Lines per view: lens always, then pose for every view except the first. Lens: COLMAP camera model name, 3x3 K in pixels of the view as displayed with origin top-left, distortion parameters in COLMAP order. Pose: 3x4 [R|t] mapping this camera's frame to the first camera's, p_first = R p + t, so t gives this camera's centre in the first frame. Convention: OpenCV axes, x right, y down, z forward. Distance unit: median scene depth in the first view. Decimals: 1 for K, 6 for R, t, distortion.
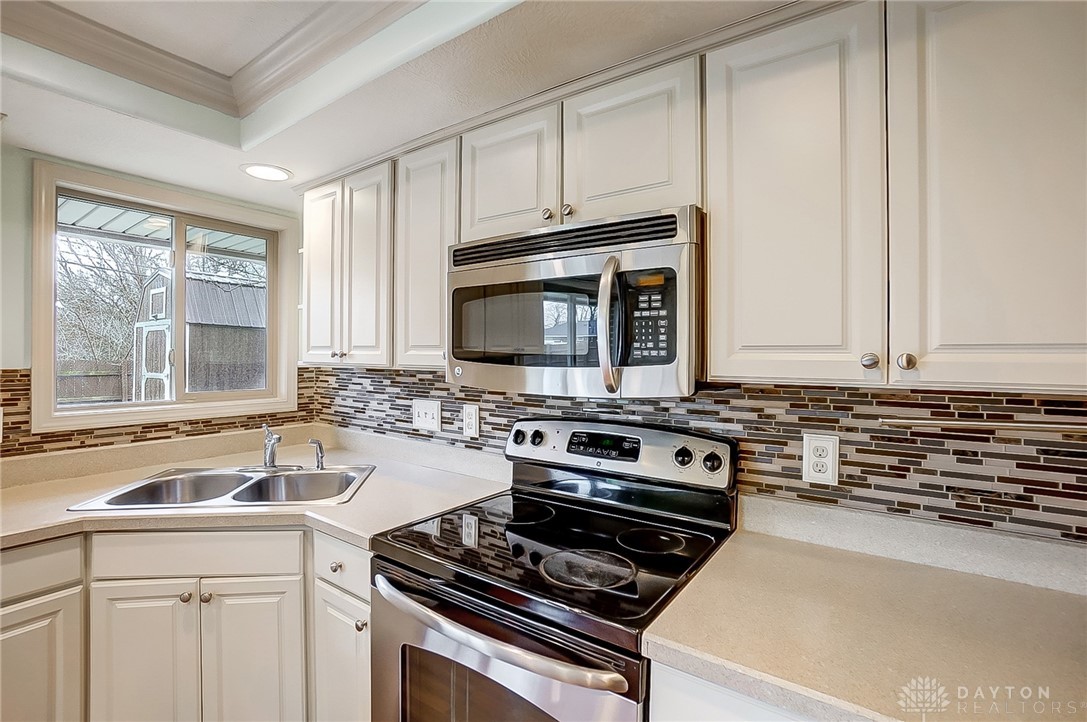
lens RADIAL K [[487.9, 0, 543.5], [0, 487.9, 359.9], [0, 0, 1]] dist [-0.021353, 0.001342]
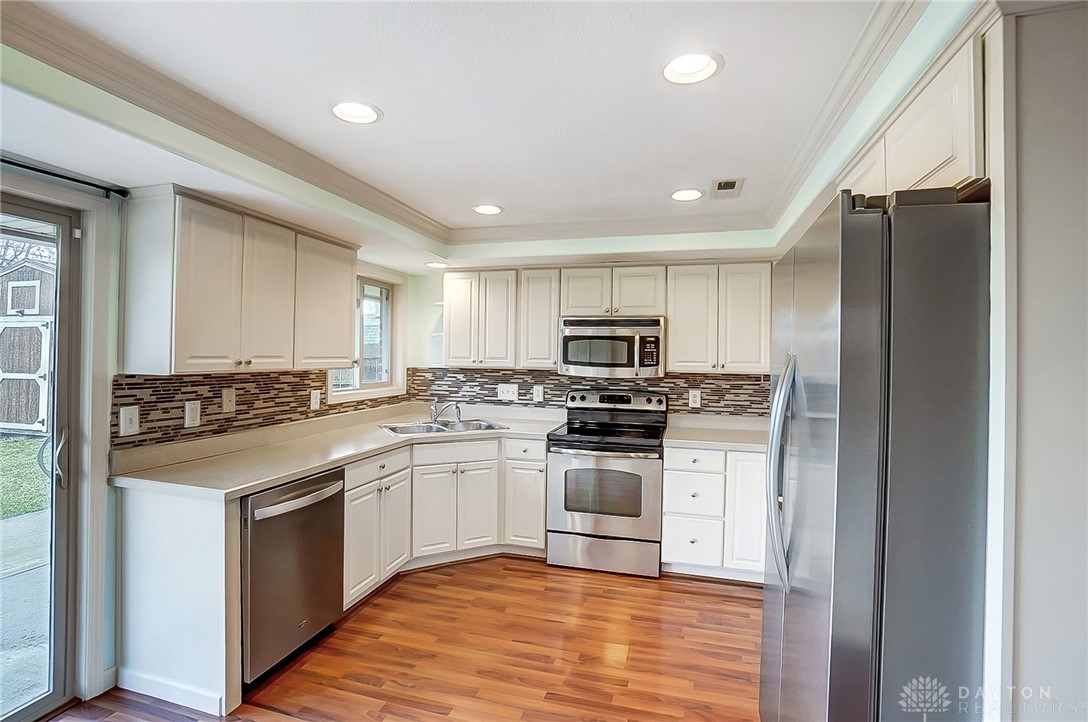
lens RADIAL K [[488.3, 0, 546.0], [0, 488.3, 357.4], [0, 0, 1]] dist [-0.021353, 0.001342]
pose [[0.942893, 0.002100, 0.333090, -1.125299], [-0.002186, 0.999998, -0.000117, -0.037759], [-0.333089, -0.000618, 0.942895, -1.320491]]
